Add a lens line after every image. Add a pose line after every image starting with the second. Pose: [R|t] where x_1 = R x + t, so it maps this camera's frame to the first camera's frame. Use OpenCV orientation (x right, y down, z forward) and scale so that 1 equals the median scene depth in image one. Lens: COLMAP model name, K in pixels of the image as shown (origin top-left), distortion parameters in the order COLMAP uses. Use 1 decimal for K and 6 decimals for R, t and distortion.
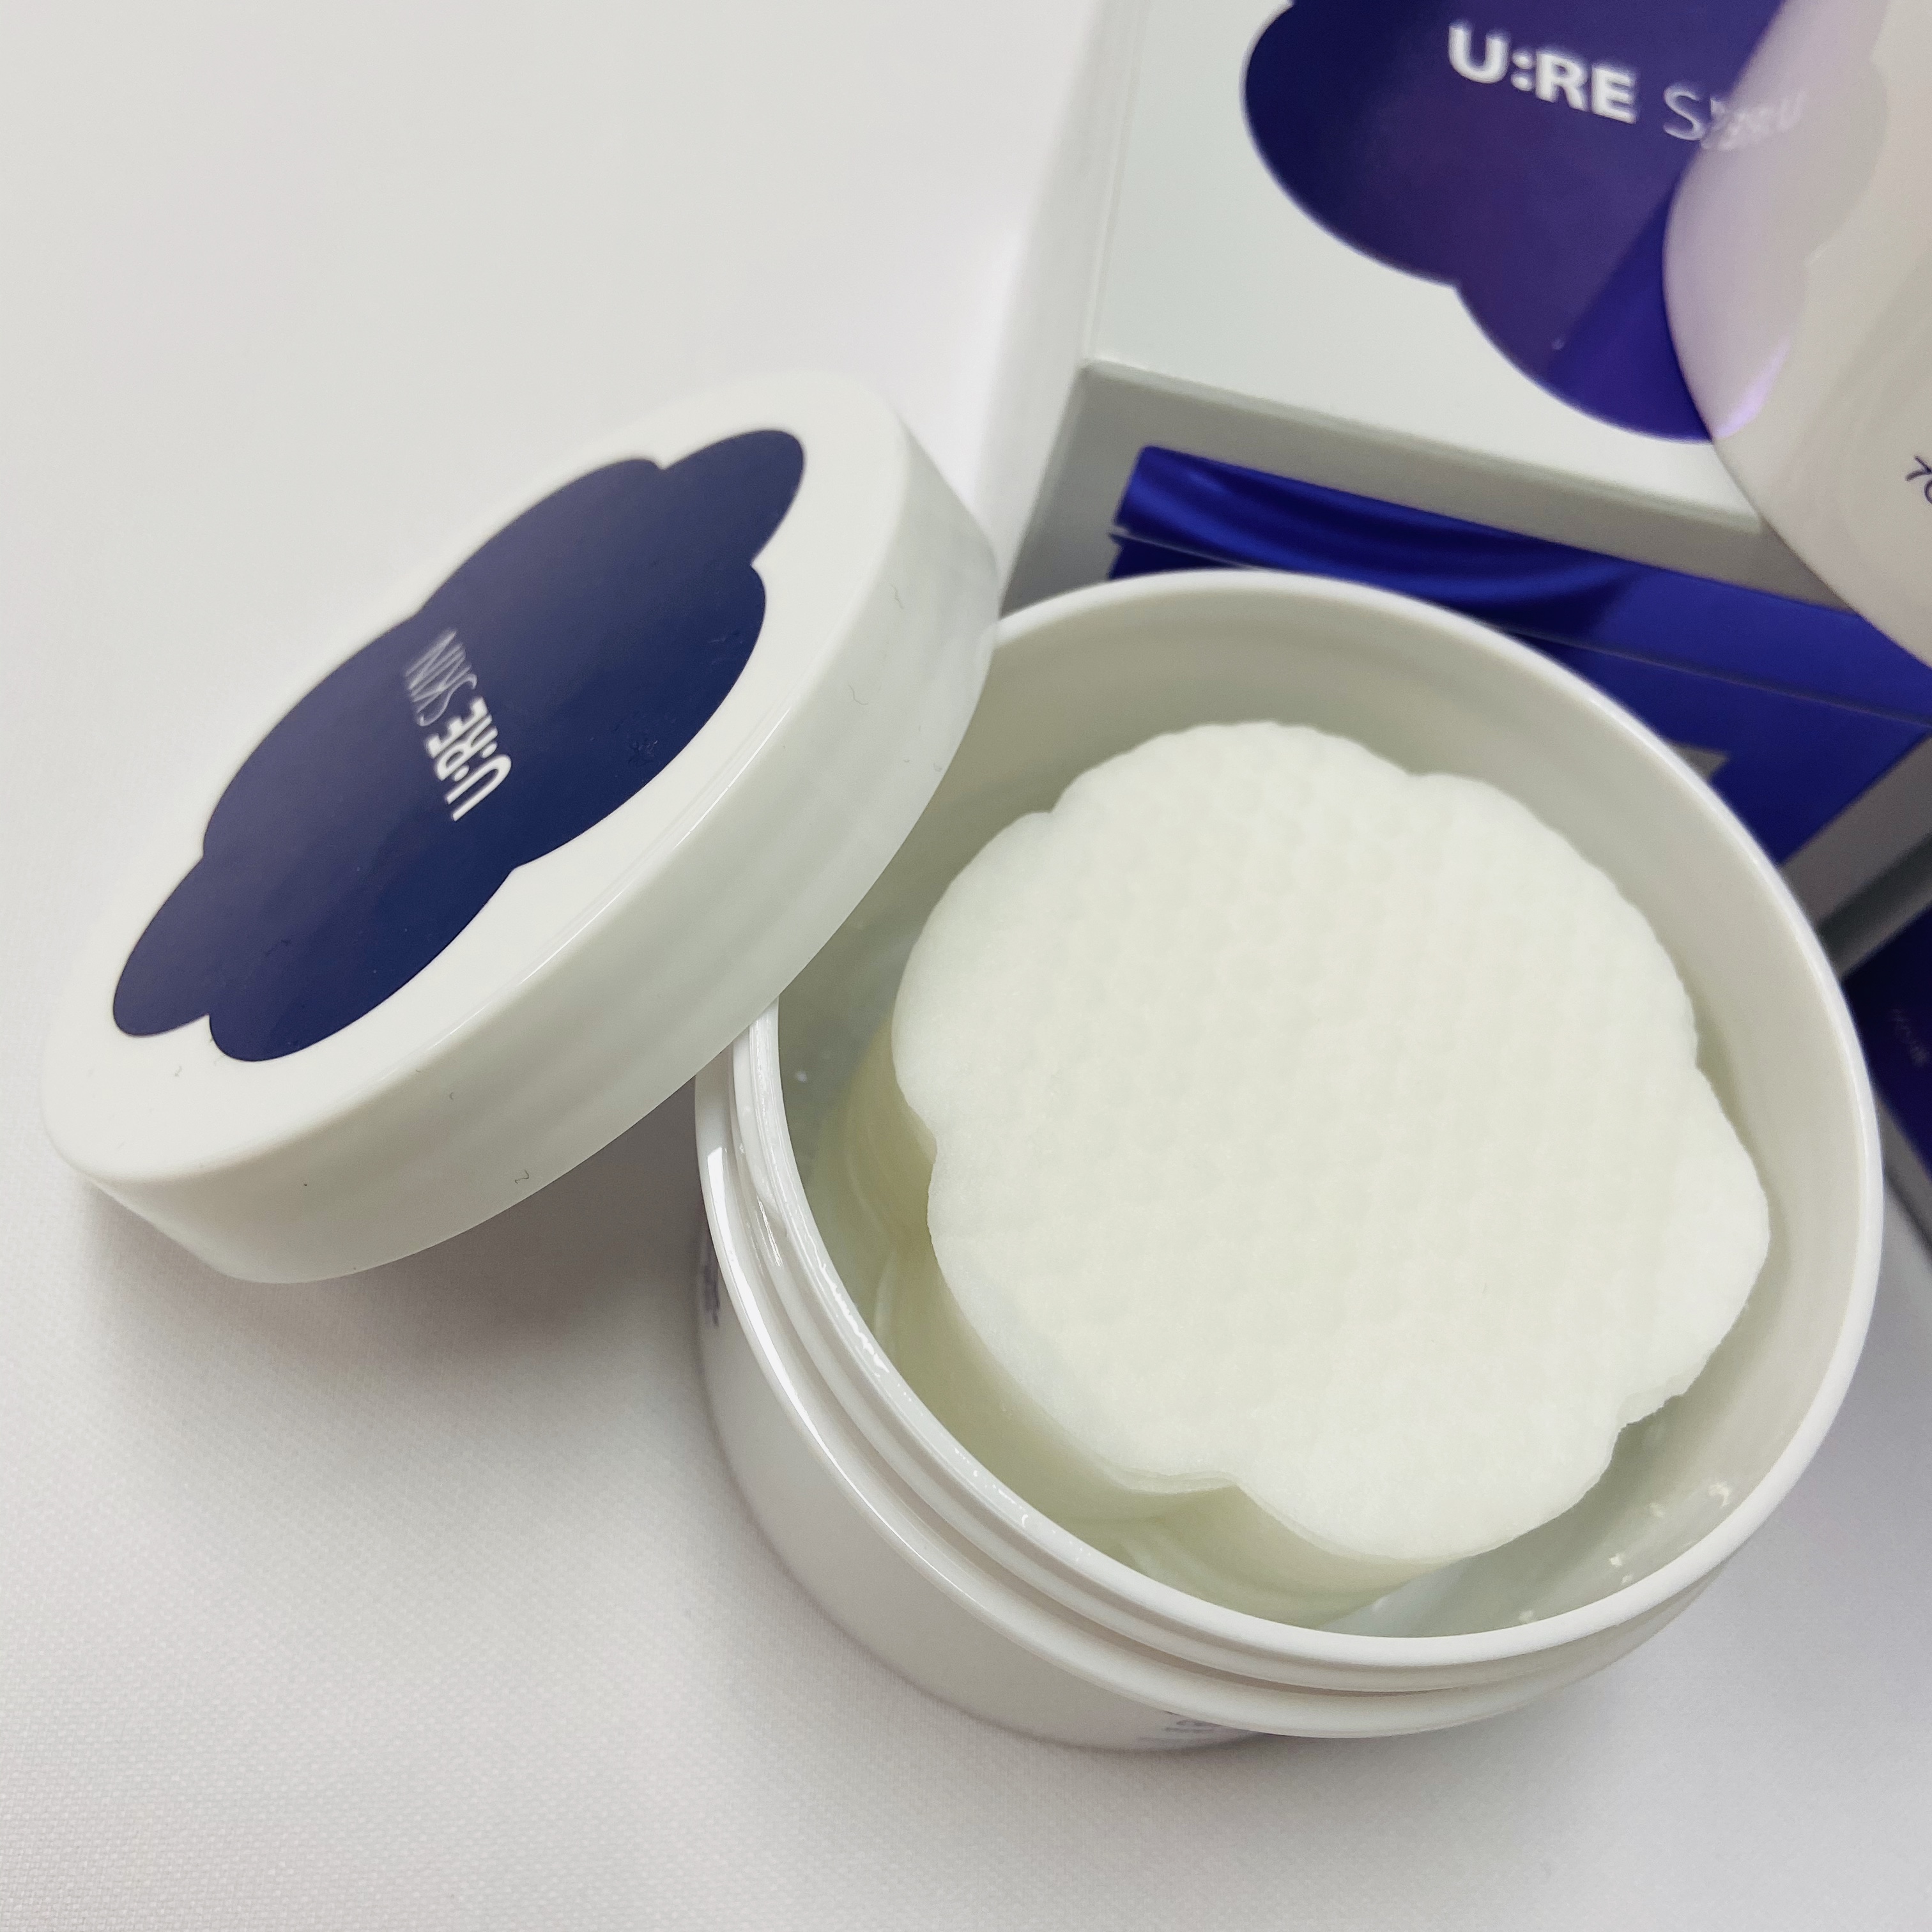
lens RADIAL K [[1967.2, 0, 966.0], [0, 1967.2, 966.0], [0, 0, 1]] dist [0.134187, -0.238785]
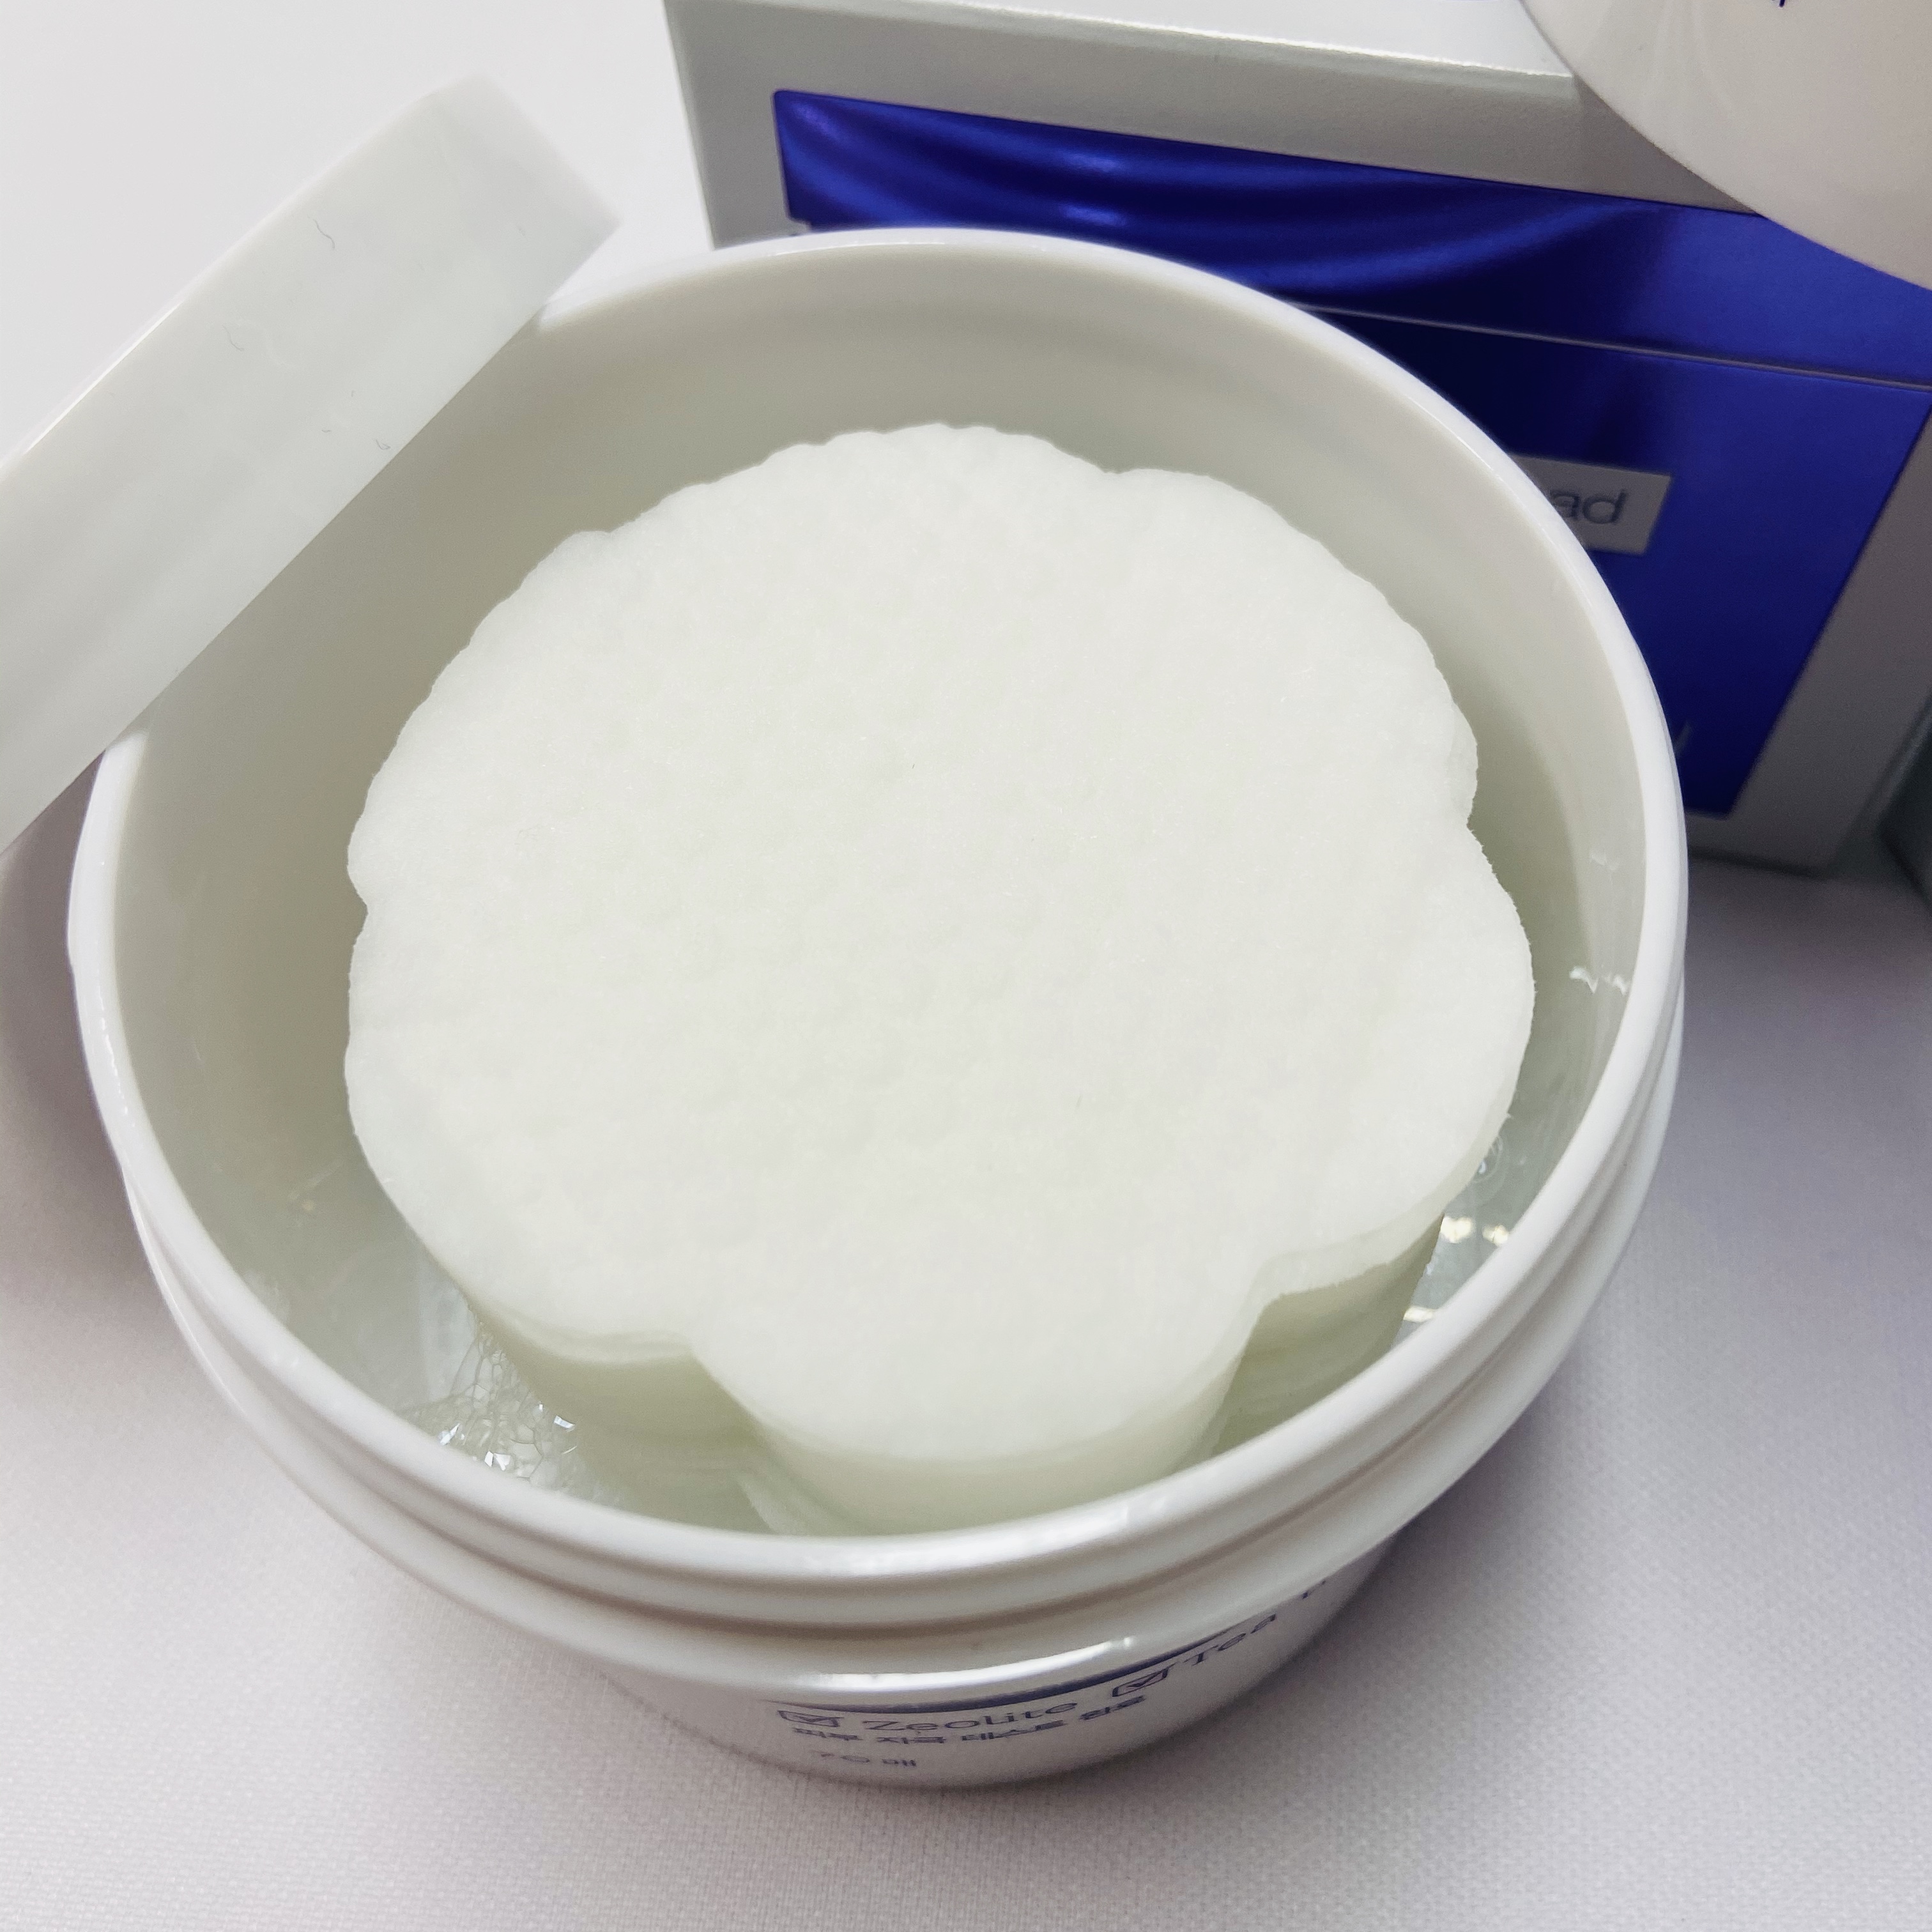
lens RADIAL K [[1967.2, 0, 966.0], [0, 1967.2, 966.0], [0, 0, 1]] dist [0.134187, -0.238785]
pose [[0.965950, -0.026612, -0.257358, 0.361527], [0.008471, 0.997416, -0.071344, 0.146102], [0.258592, 0.066734, 0.963679, 0.265572]]
